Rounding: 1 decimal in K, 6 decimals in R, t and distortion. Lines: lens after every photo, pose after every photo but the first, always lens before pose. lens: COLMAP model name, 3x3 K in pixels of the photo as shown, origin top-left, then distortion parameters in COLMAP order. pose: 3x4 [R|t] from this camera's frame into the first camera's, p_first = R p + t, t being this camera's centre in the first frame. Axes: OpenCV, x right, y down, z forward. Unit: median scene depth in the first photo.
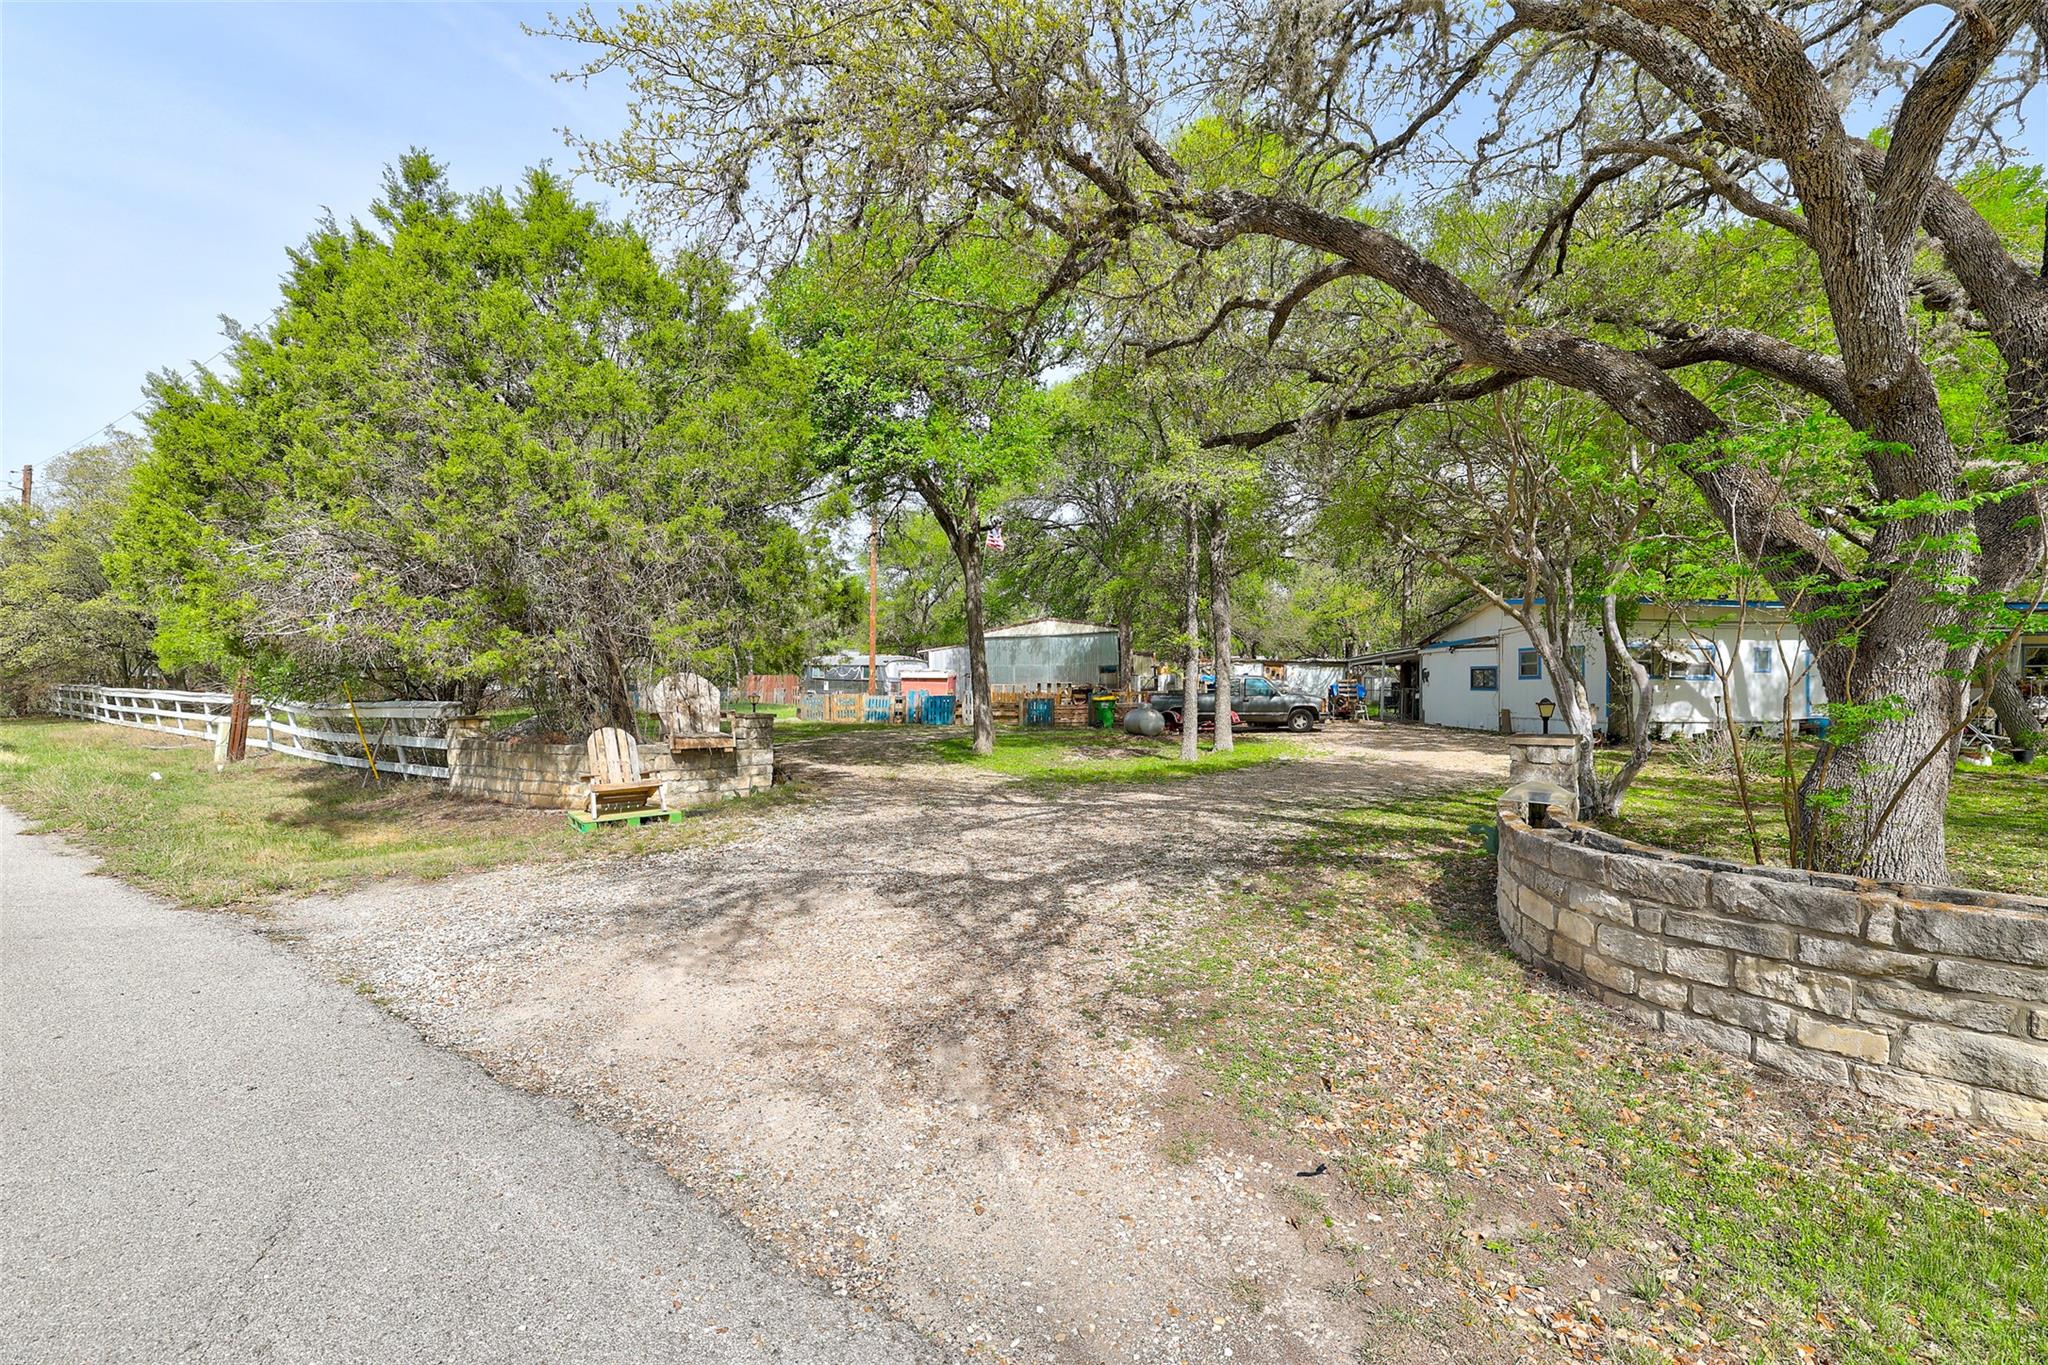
lens RADIAL K [[850.5, 0, 1041.7], [0, 850.5, 678.6], [0, 0, 1]] dist [-0.036094, 0.004187]
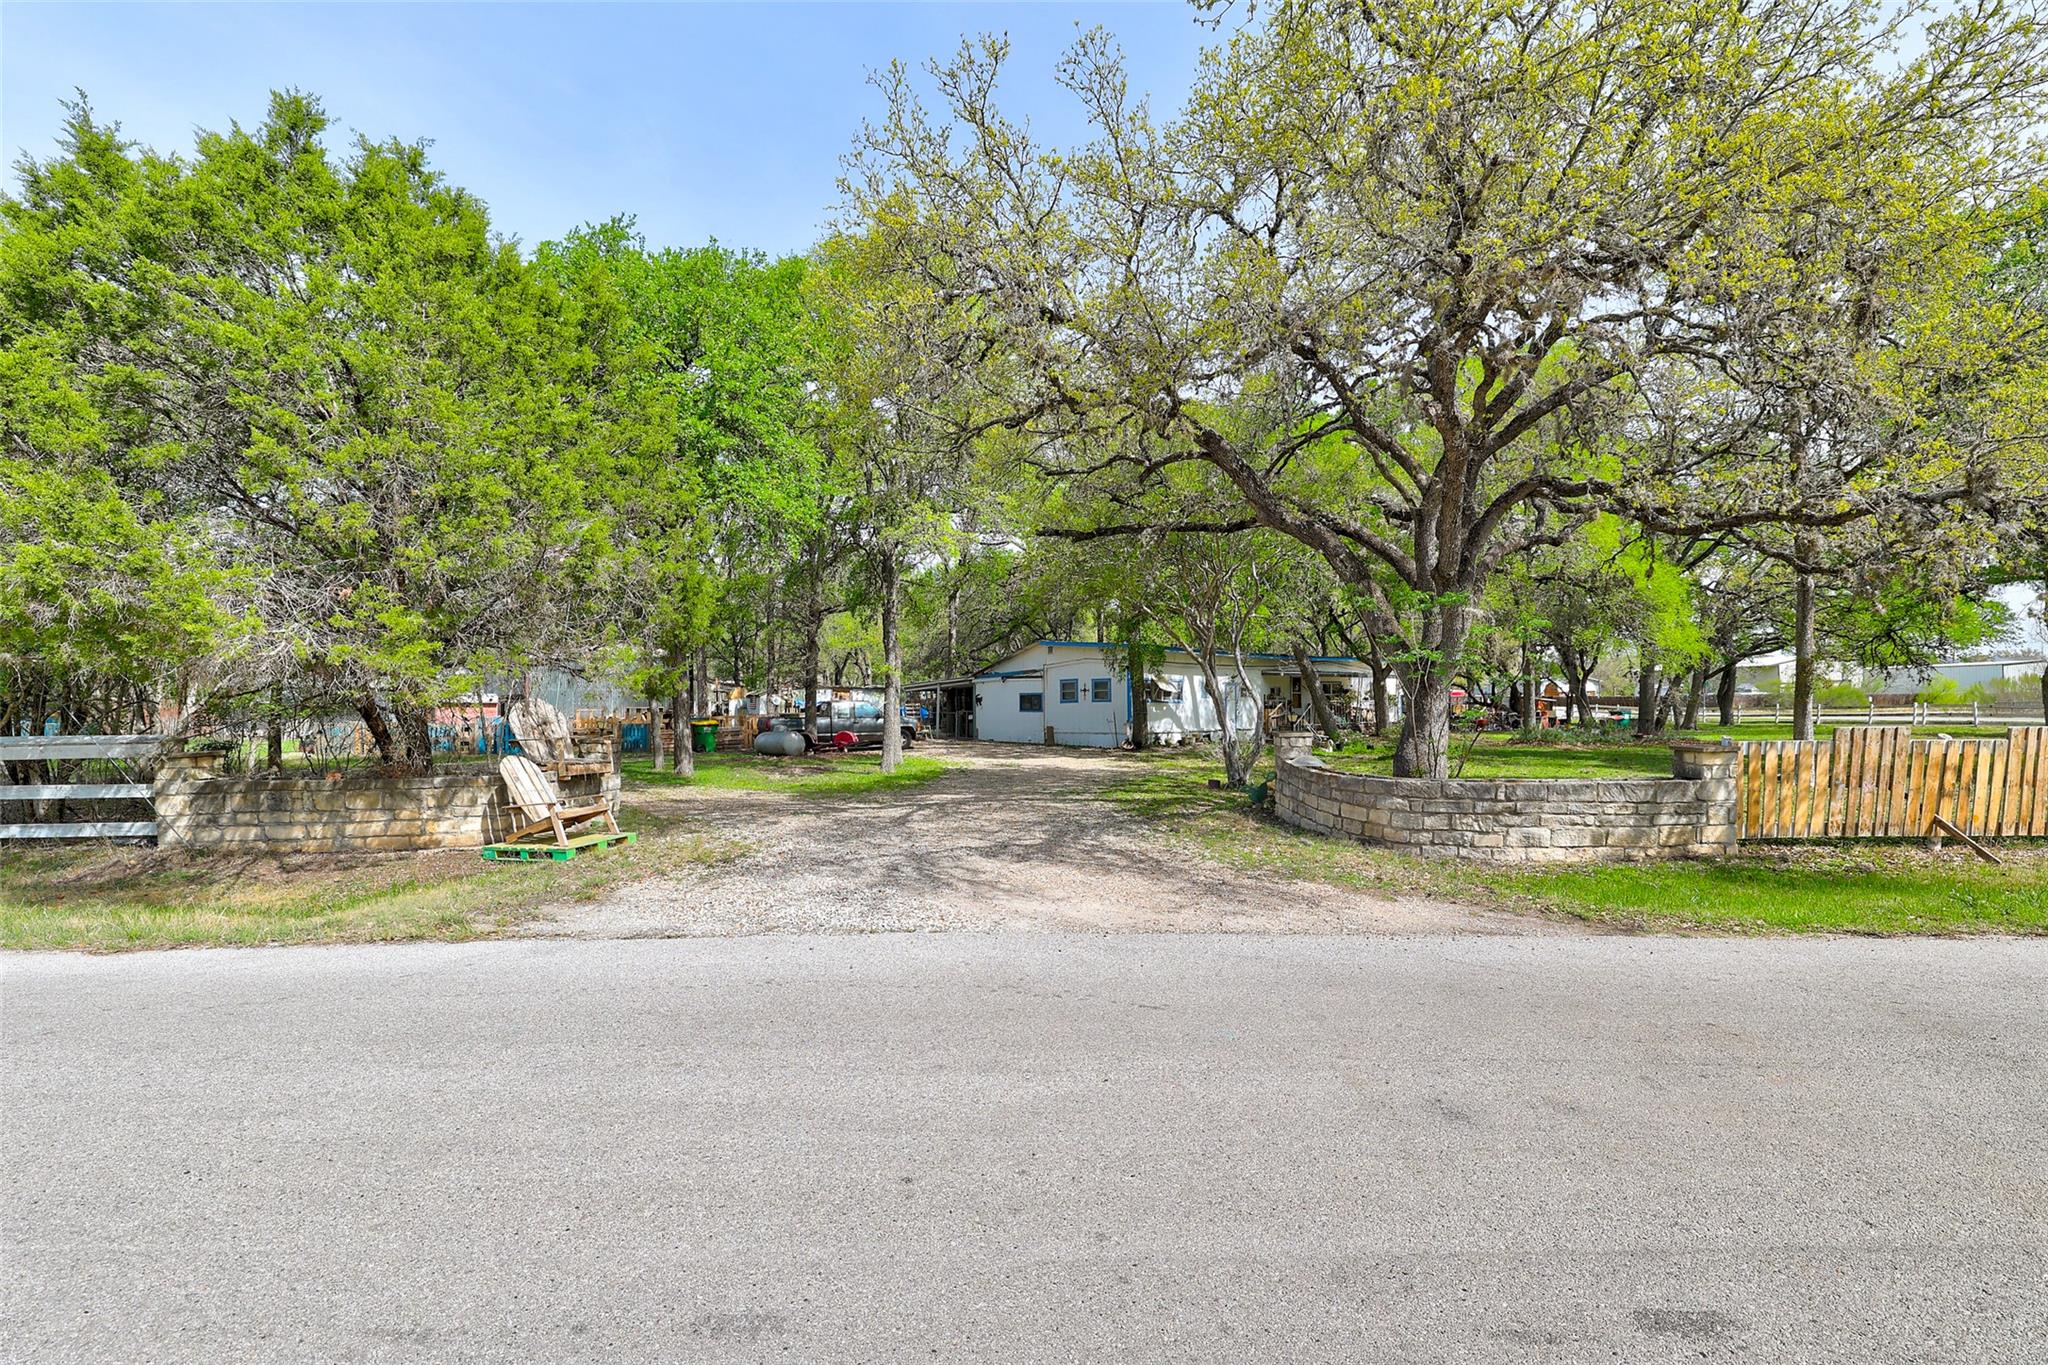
lens RADIAL K [[850.5, 0, 1032.8], [0, 850.5, 694.1], [0, 0, 1]] dist [-0.036094, 0.004187]
pose [[0.806420, 0.003800, 0.591331, -0.291175], [0.002609, 0.999947, -0.009983, 0.000294], [-0.591338, 0.009593, 0.806367, -0.048720]]
